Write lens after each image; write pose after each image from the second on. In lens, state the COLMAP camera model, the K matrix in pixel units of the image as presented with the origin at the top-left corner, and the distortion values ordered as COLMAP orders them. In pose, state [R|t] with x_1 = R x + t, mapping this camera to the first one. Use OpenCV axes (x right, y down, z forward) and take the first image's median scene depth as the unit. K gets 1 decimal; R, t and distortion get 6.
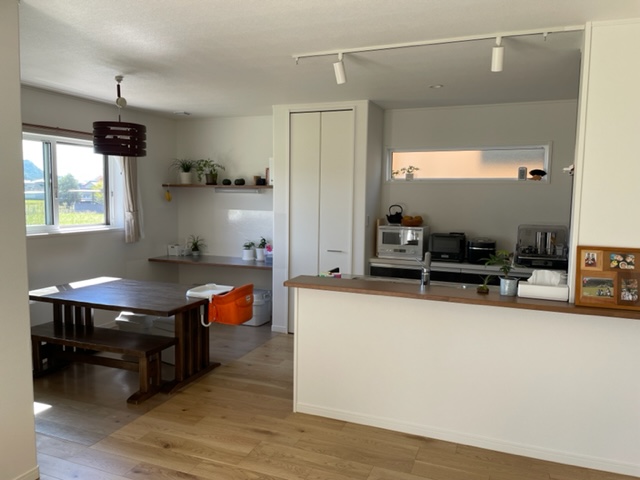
lens RADIAL K [[486.7, 0, 321.4], [0, 486.7, 242.7], [0, 0, 1]] dist [0.091072, -0.112369]
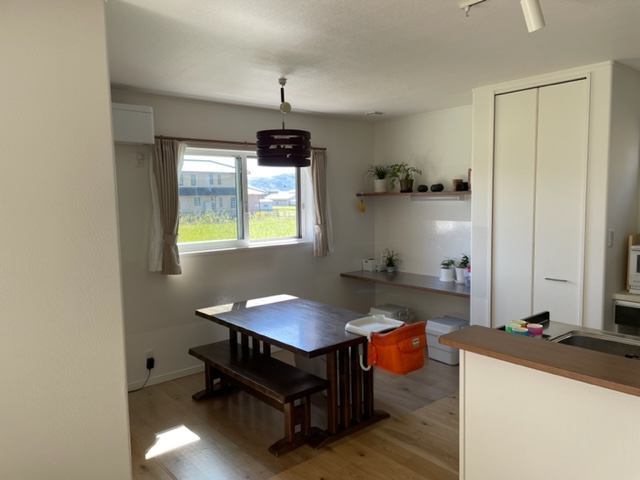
lens RADIAL K [[486.7, 0, 321.4], [0, 486.7, 242.7], [0, 0, 1]] dist [0.091072, -0.112369]
pose [[0.881069, 0.015372, -0.472738, 0.064651], [-0.017700, 0.999843, -0.000476, -0.030585], [0.472656, 0.008787, 0.881203, 0.197873]]
